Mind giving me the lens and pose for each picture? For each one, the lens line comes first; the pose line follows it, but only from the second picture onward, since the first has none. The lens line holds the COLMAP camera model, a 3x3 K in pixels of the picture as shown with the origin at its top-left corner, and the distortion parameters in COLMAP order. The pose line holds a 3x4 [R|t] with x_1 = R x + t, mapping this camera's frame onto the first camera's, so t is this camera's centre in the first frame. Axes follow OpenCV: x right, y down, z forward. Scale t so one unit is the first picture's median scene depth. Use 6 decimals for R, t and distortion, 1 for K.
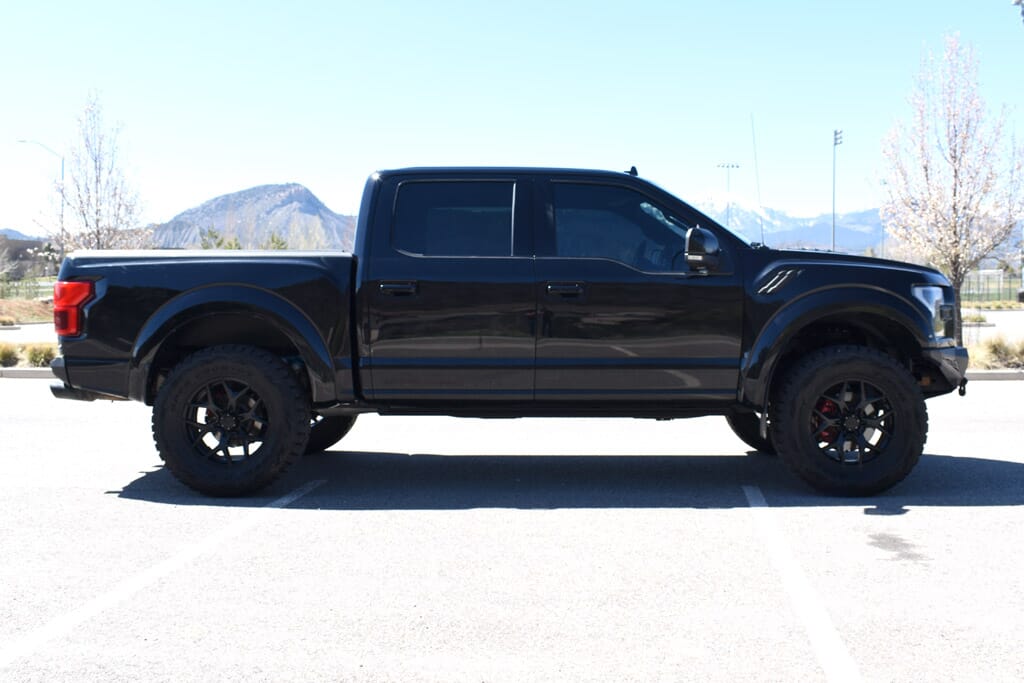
lens RADIAL K [[764.0, 0, 519.2], [0, 764.0, 338.1], [0, 0, 1]] dist [-0.015085, -0.007948]
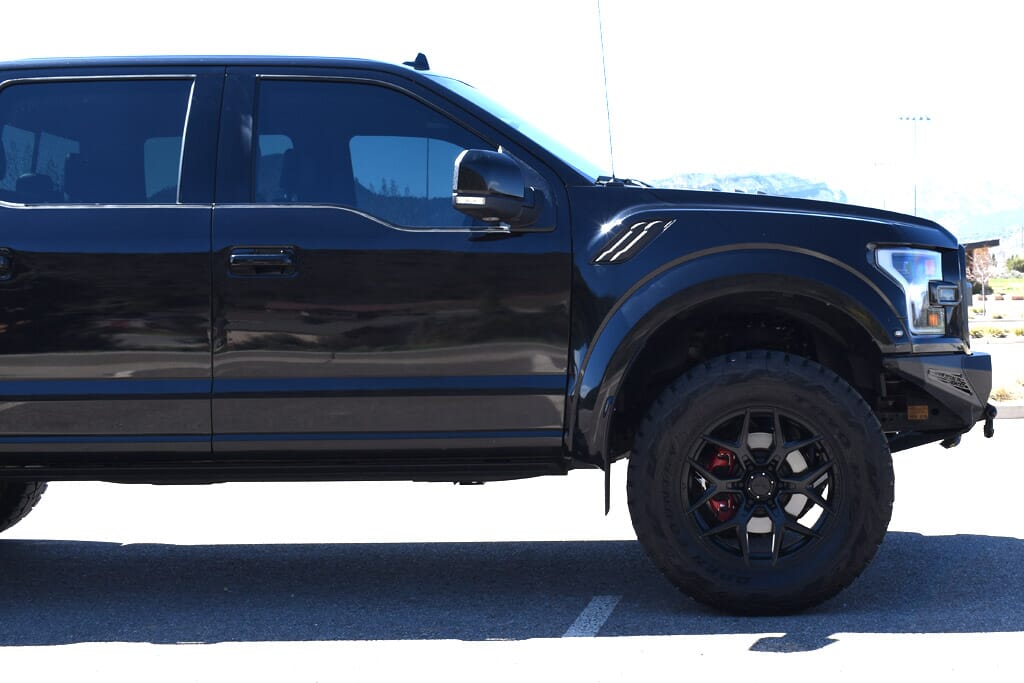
lens RADIAL K [[1150.9, 0, 509.5], [0, 1150.9, 338.1], [0, 0, 1]] dist [-0.011150, 0.000000]
pose [[0.999931, -0.011730, -0.000115, 0.246254], [0.011727, 0.999786, -0.017055, 0.012444], [0.000315, 0.017053, 0.999855, 0.130675]]
